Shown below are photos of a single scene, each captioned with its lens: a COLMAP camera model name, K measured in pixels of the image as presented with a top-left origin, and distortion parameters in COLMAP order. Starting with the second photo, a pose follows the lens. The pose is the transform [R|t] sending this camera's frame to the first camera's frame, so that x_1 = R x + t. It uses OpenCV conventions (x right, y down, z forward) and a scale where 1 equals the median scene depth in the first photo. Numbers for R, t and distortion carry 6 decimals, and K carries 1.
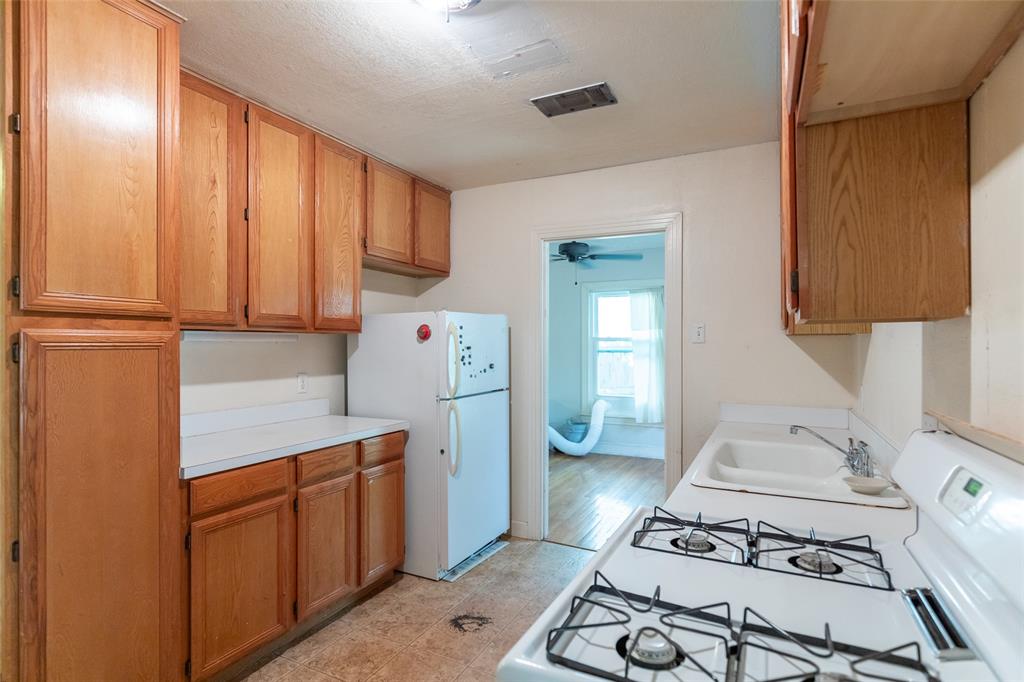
lens RADIAL K [[524.9, 0, 507.5], [0, 524.9, 343.2], [0, 0, 1]] dist [-0.000105, 0.000066]
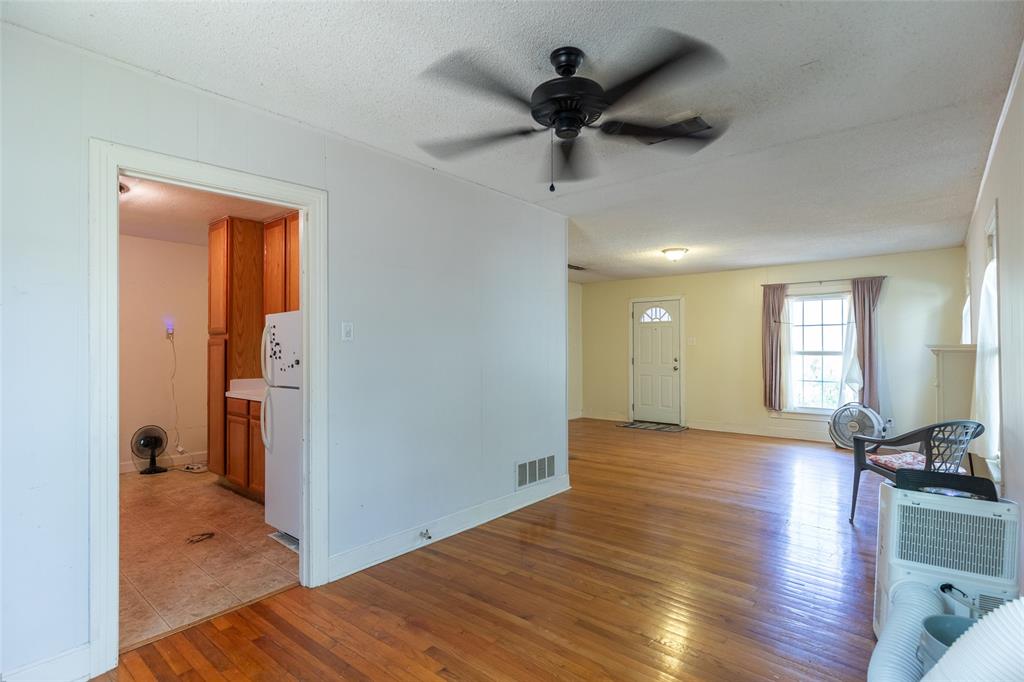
lens RADIAL K [[514.6, 0, 534.5], [0, 514.6, 342.9], [0, 0, 1]] dist [-0.003194, 0.000134]
pose [[-0.210028, -0.004434, -0.977685, 0.971962], [0.001532, 0.999987, -0.004864, 0.013846], [0.977694, -0.002520, -0.210018, 1.930671]]
